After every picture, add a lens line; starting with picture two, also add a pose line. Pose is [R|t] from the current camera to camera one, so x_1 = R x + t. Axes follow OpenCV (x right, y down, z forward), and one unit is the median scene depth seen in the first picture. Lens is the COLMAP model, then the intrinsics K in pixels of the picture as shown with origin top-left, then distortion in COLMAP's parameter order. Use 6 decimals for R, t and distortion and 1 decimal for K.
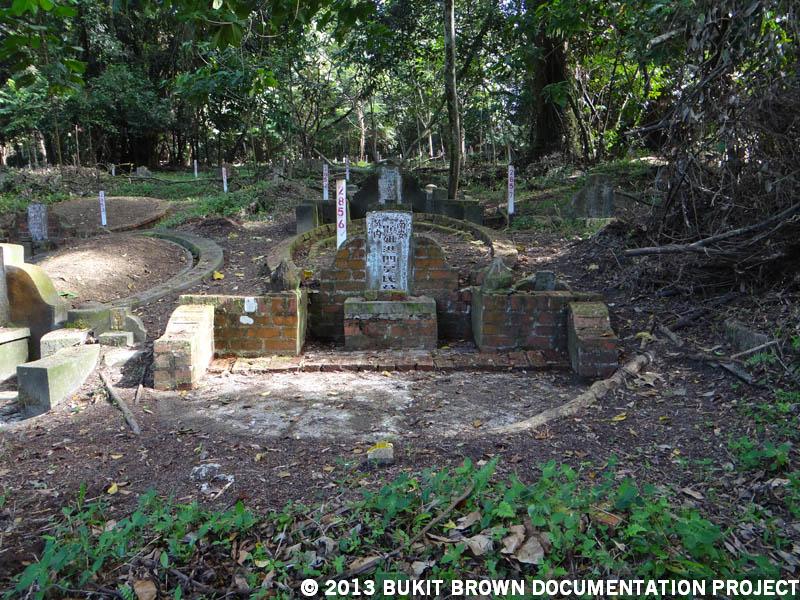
lens RADIAL K [[634.8, 0, 403.3], [0, 634.8, 302.2], [0, 0, 1]] dist [-0.012953, 0.019884]
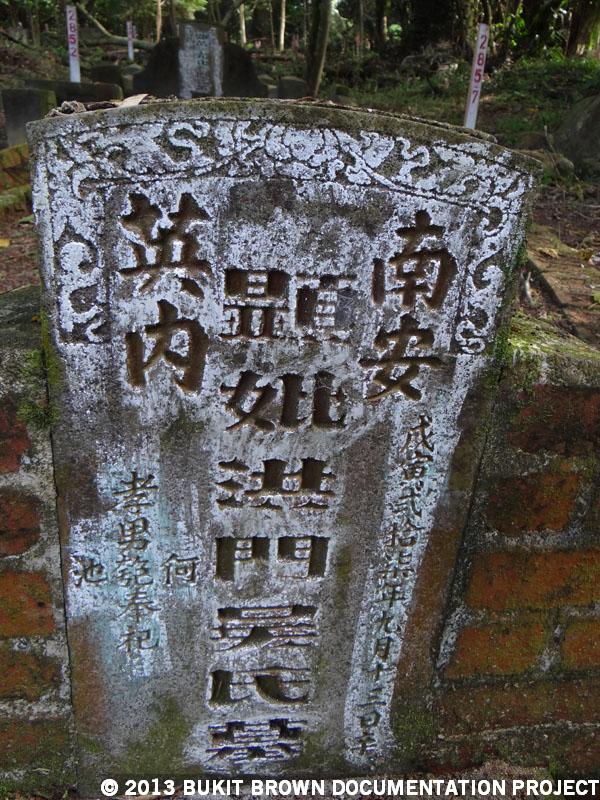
lens RADIAL K [[634.8, 0, 294.1], [0, 634.8, 398.5], [0, 0, 1]] dist [-0.012953, 0.019884]
pose [[0.989692, 0.012290, 0.142687, -0.015641], [-0.049942, 0.963386, 0.263426, -0.056508], [-0.134225, -0.267837, 0.954069, 0.401489]]
